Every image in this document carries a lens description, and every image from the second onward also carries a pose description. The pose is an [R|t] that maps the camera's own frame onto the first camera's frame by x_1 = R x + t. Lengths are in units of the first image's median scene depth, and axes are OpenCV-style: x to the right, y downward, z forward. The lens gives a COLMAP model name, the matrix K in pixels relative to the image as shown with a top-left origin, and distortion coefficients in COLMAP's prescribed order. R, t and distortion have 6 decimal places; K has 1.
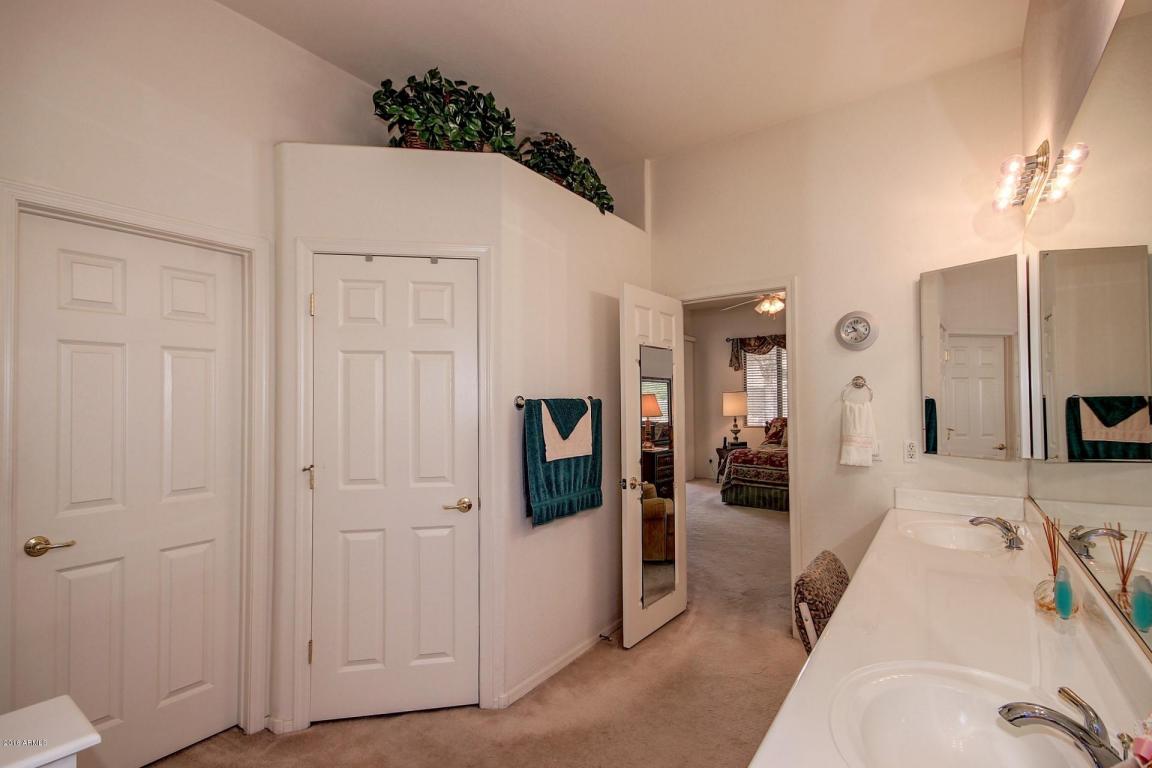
lens RADIAL K [[537.3, 0, 577.0], [0, 537.3, 387.0], [0, 0, 1]] dist [-0.001182, -0.000523]
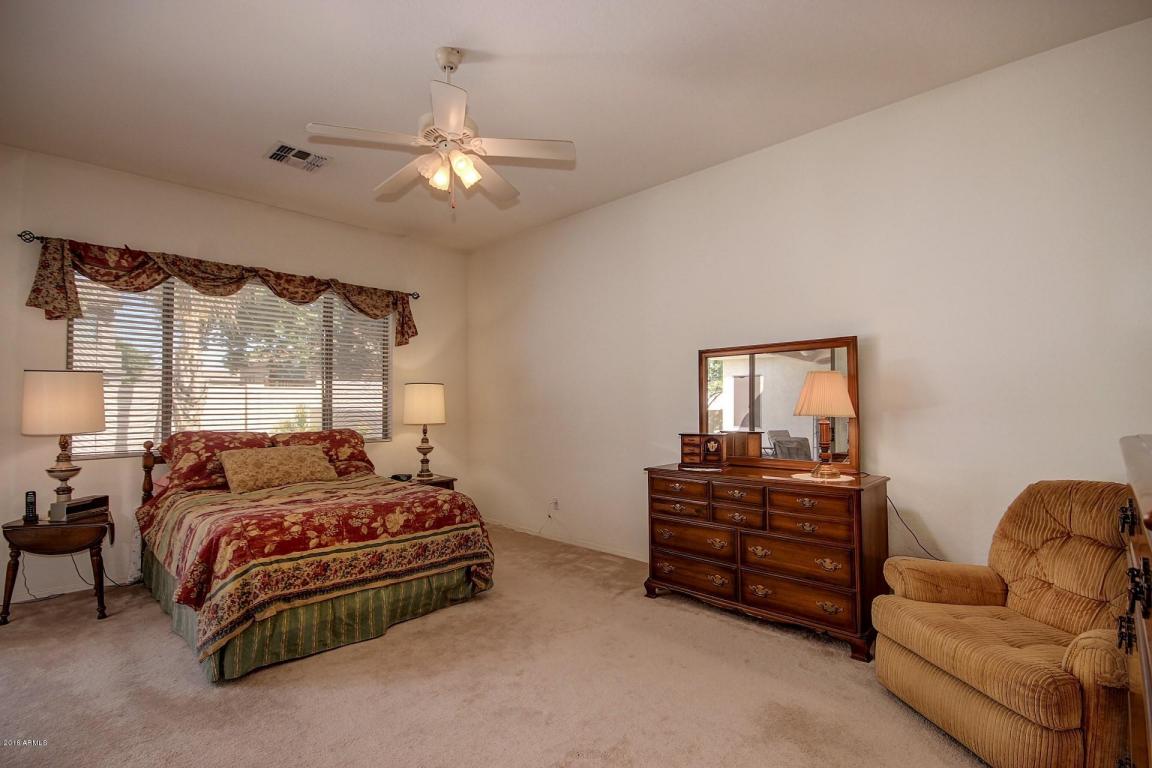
lens RADIAL K [[537.3, 0, 577.0], [0, 537.3, 387.0], [0, 0, 1]] dist [-0.001182, -0.000523]
pose [[0.161440, 0.028469, 0.986472, -0.030250], [-0.018031, 0.999502, -0.025894, 0.023521], [-0.986718, -0.013607, 0.161873, 0.574097]]
